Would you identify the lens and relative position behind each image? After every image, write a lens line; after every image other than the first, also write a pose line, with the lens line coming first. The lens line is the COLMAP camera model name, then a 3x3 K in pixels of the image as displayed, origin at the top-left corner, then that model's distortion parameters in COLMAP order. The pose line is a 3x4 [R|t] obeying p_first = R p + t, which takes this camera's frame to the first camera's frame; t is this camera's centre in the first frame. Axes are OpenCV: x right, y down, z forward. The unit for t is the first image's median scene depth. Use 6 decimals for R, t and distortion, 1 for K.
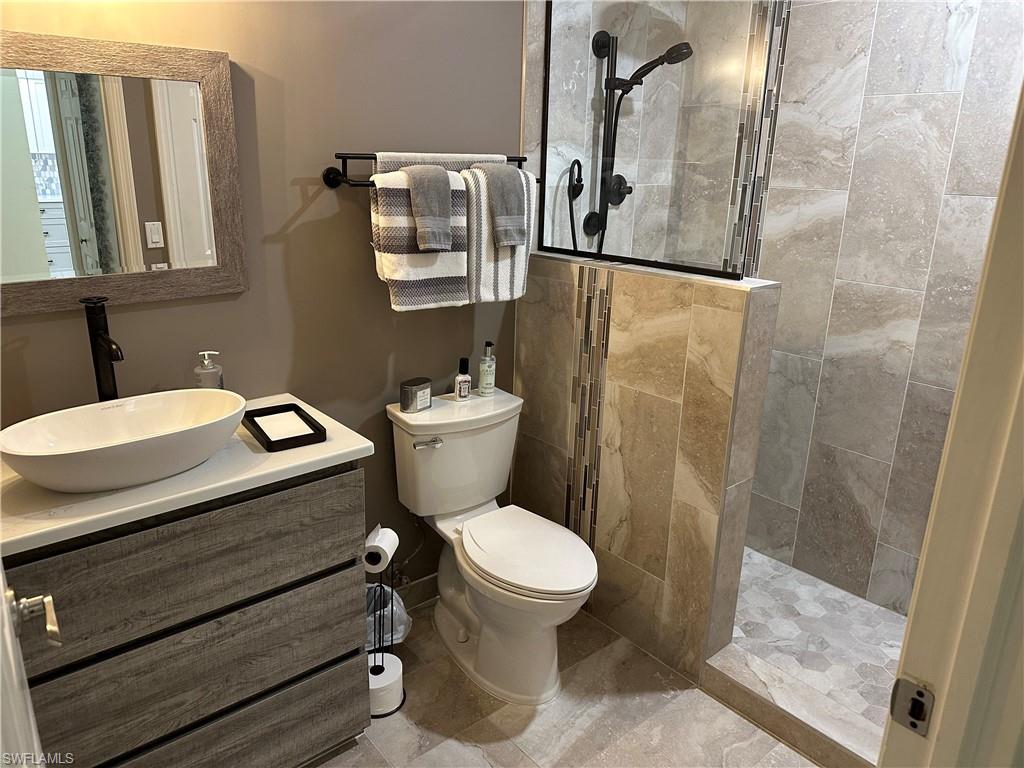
lens RADIAL K [[719.3, 0, 510.7], [0, 719.3, 382.7], [0, 0, 1]] dist [-0.033613, -0.001527]
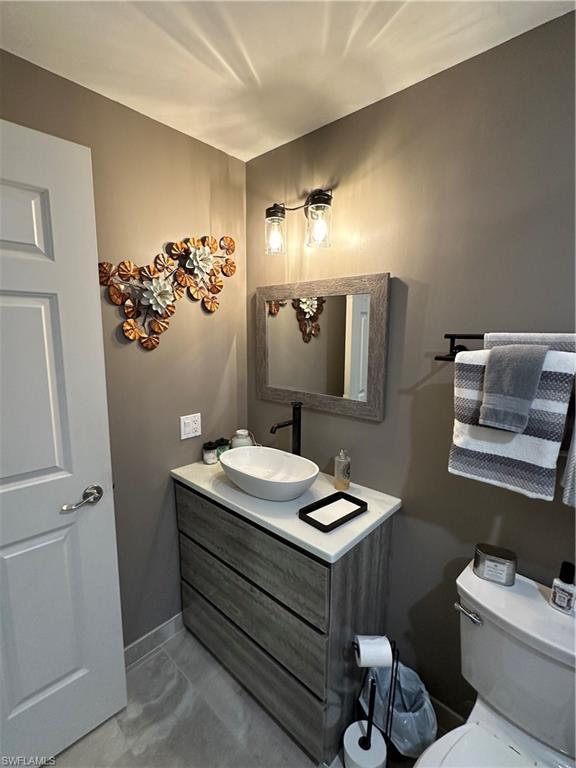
lens RADIAL K [[353.4, 0, 288.4], [0, 353.4, 384.6], [0, 0, 1]] dist [0.000361, -0.001439]
pose [[0.118204, 0.121075, -0.985580, 0.333871], [-0.305241, 0.948912, 0.079962, -0.197156], [0.944910, 0.291388, 0.149122, 0.658146]]
